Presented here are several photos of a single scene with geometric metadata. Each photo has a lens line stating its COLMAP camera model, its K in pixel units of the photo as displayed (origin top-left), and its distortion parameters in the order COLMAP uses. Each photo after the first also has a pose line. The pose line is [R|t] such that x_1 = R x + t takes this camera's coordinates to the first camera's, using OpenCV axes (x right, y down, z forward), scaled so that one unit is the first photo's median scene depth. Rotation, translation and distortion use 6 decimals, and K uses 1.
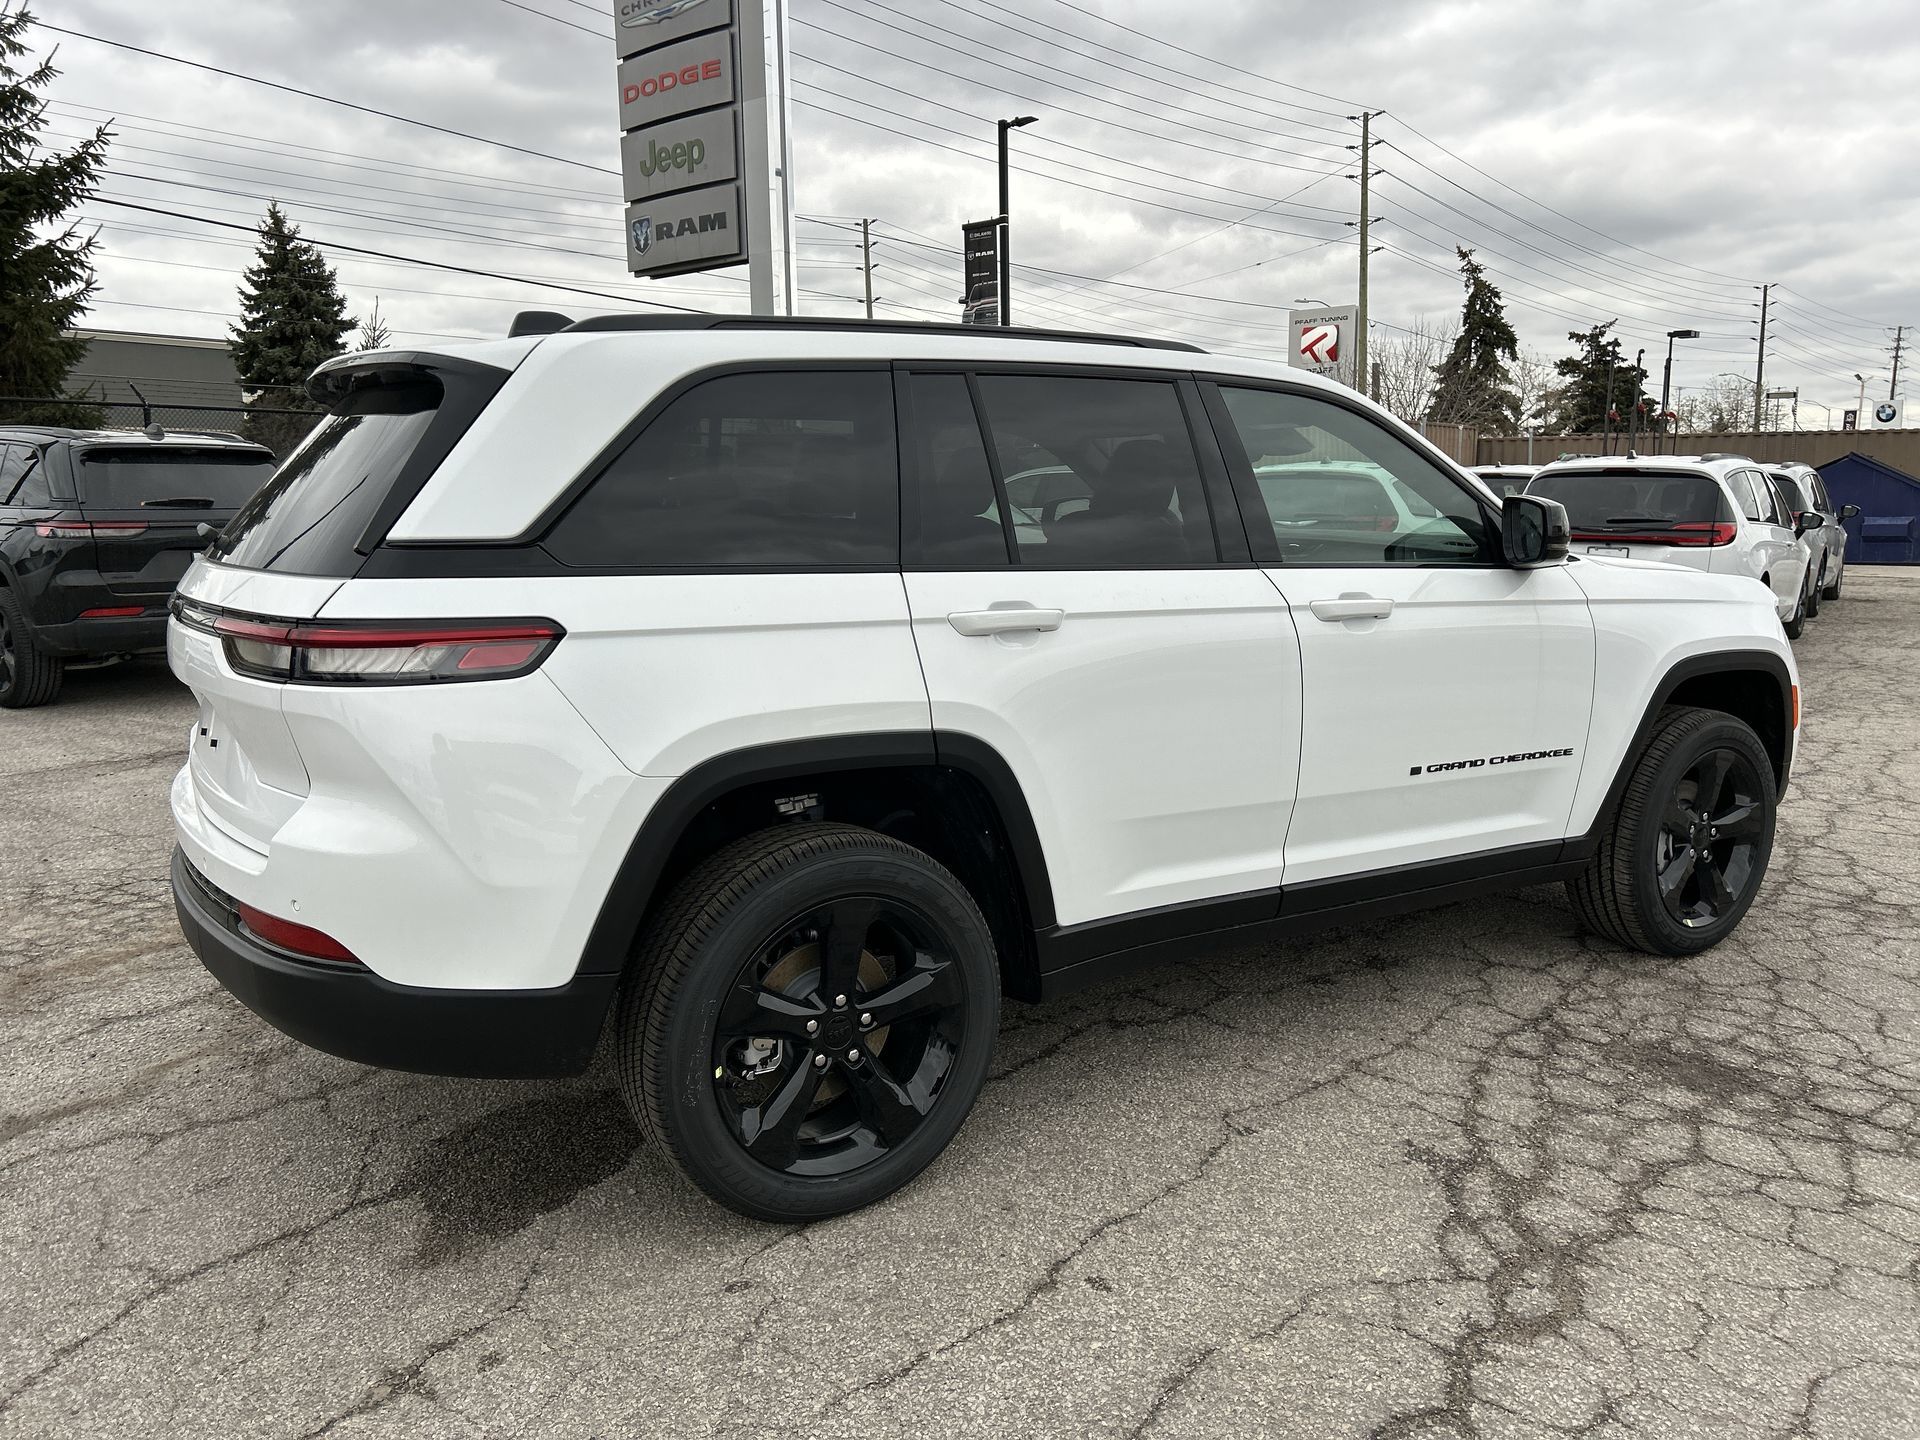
lens RADIAL K [[1432.0, 0, 962.2], [0, 1432.0, 712.8], [0, 0, 1]] dist [0.063988, -0.066248]
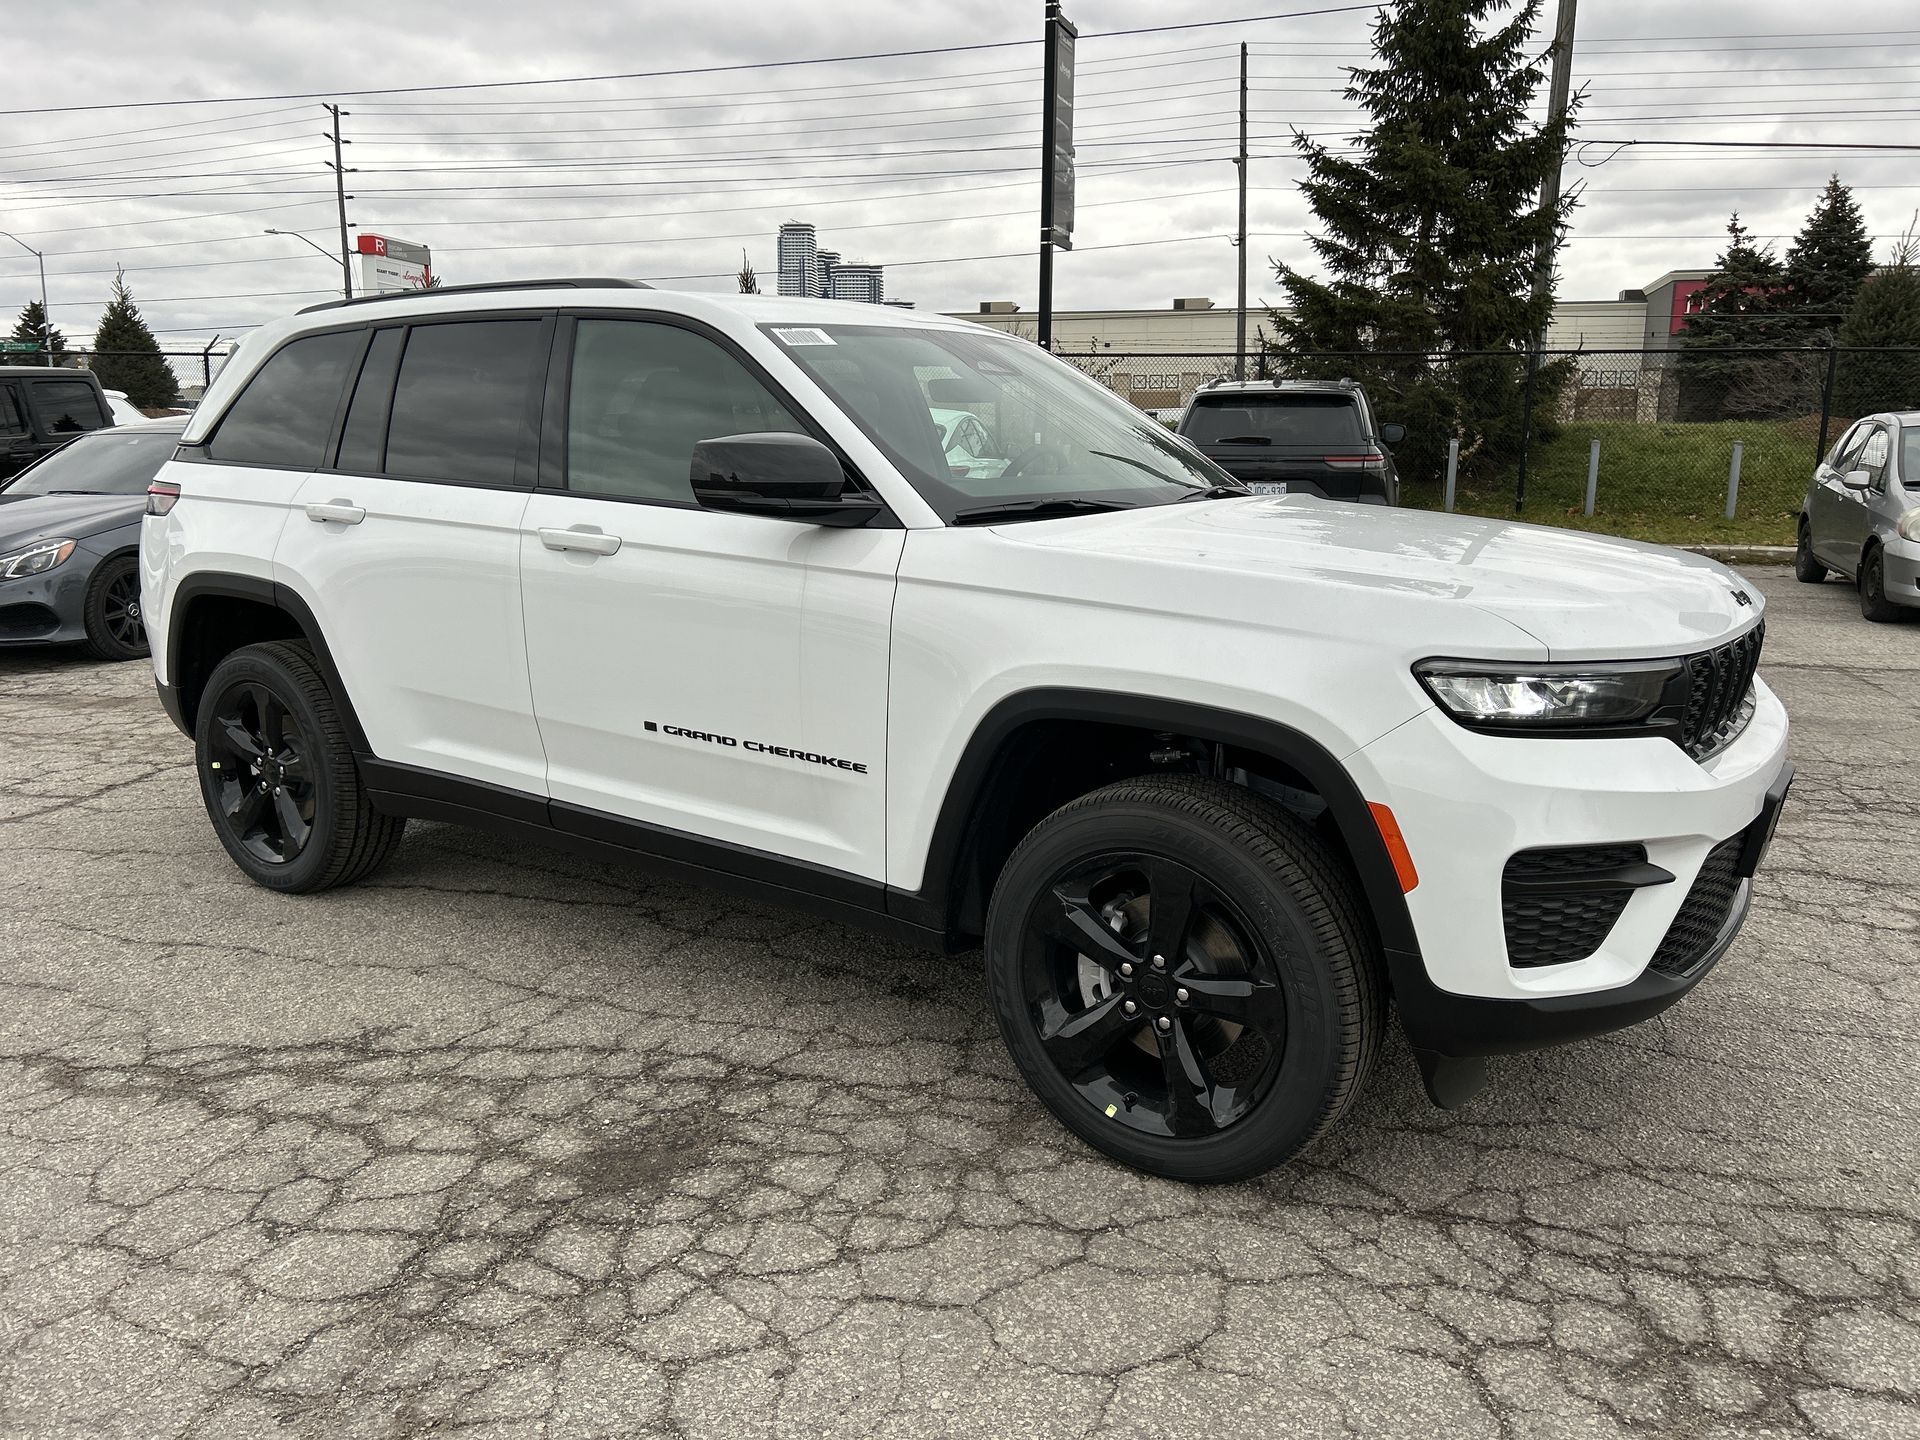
lens RADIAL K [[1432.0, 0, 967.5], [0, 1432.0, 708.0], [0, 0, 1]] dist [0.063988, -0.066248]
pose [[0.387431, 0.181593, -0.903837, 1.222683], [-0.150713, 0.979694, 0.132230, -0.124112], [0.909496, 0.084990, 0.406933, 0.802118]]
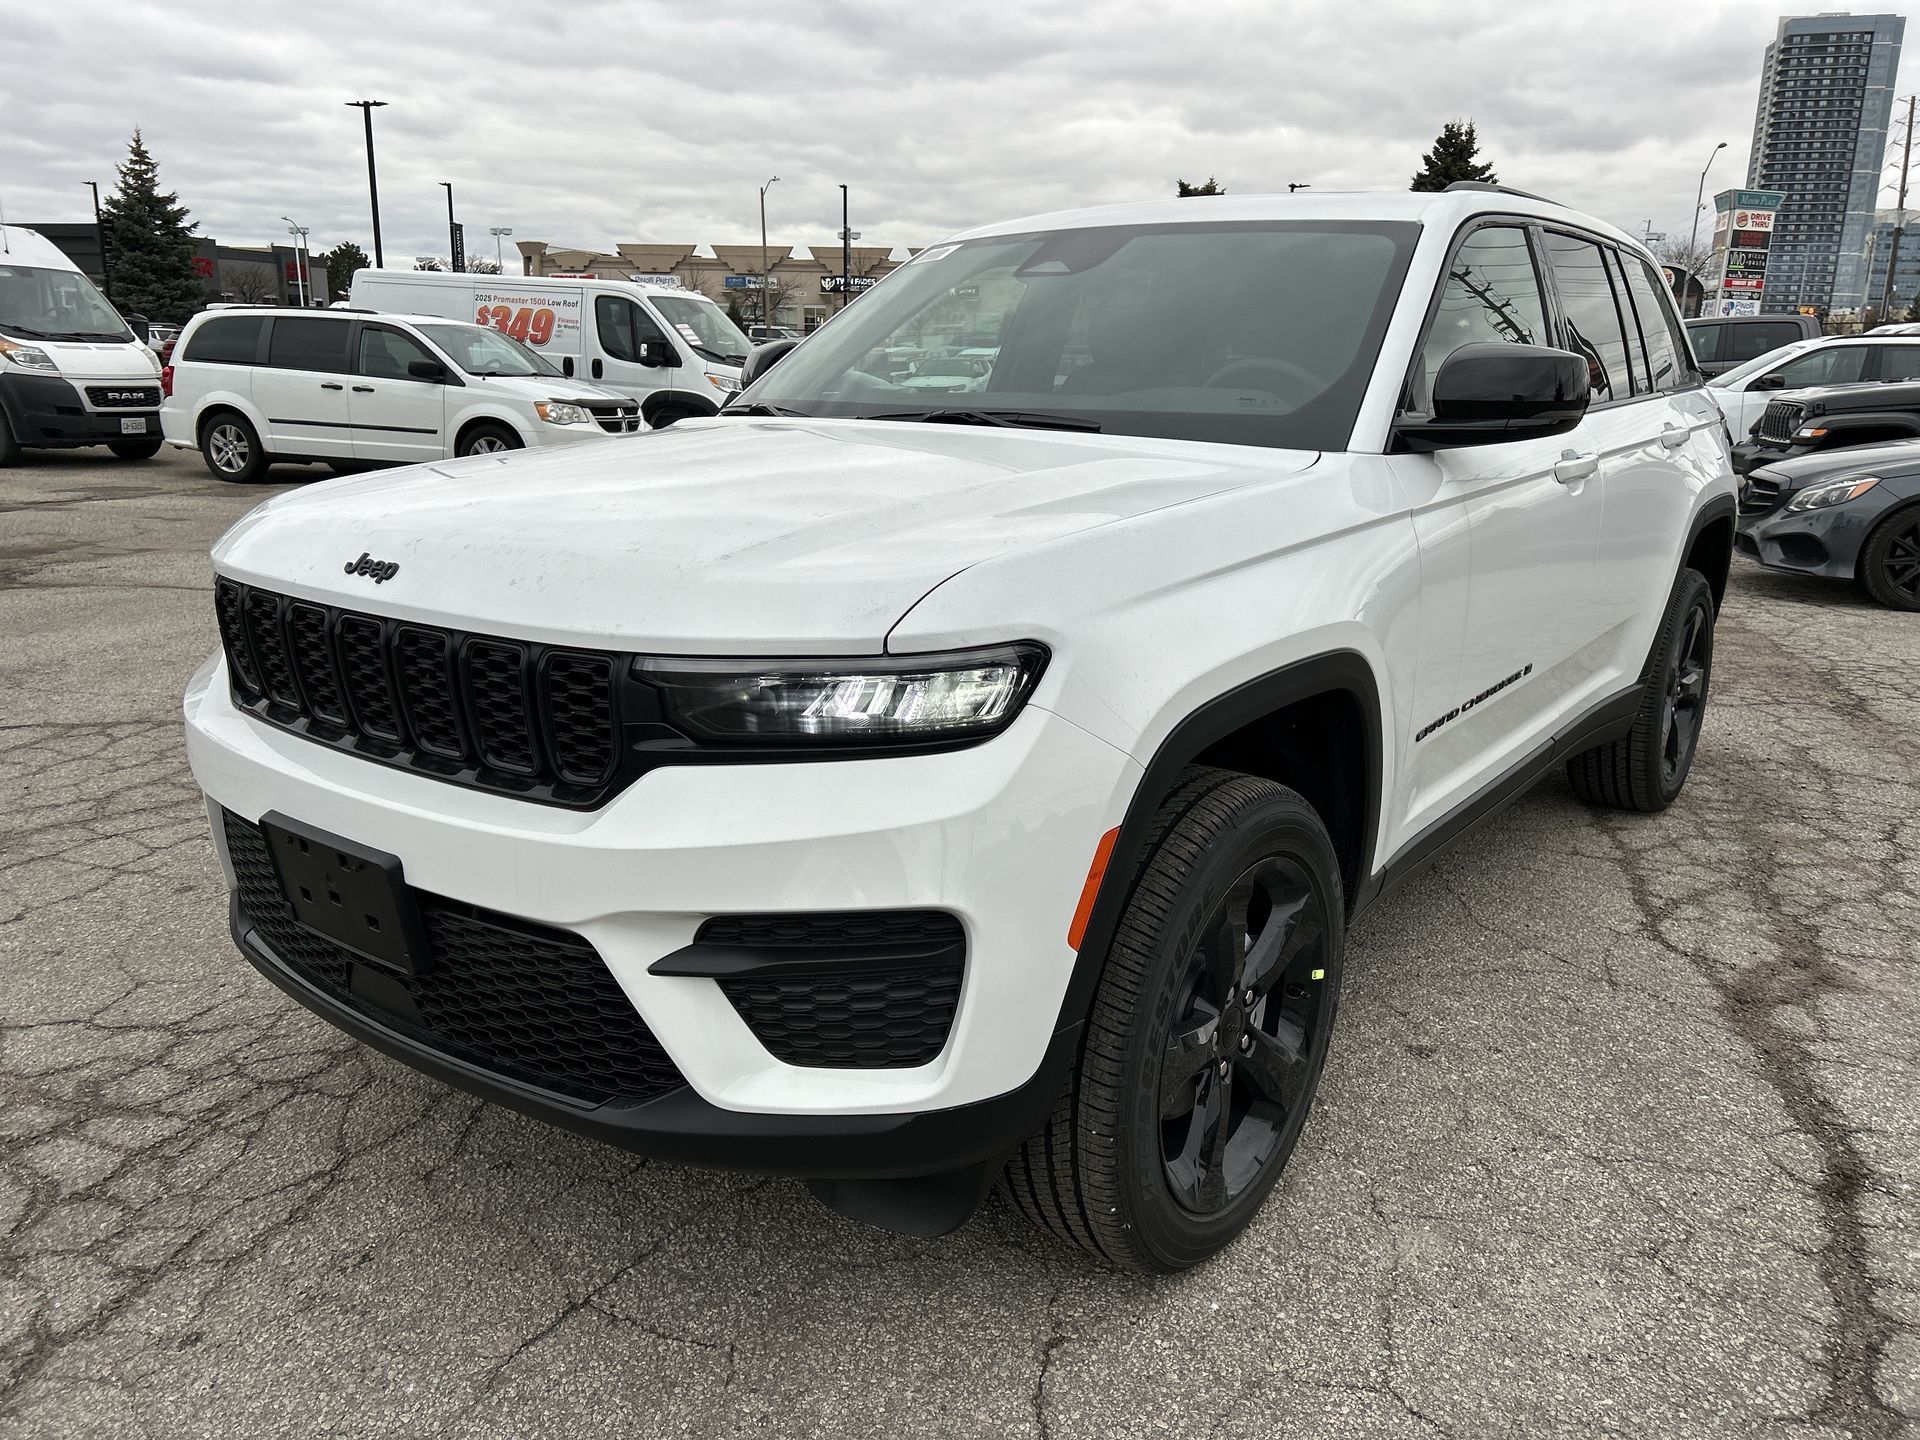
lens RADIAL K [[1432.0, 0, 966.6], [0, 1432.0, 719.3], [0, 0, 1]] dist [0.063988, -0.066248]
pose [[-0.940662, 0.077131, -0.330464, 0.635799], [-0.060280, 0.920360, 0.386399, -0.311129], [0.333949, 0.383391, -0.861098, 2.059318]]
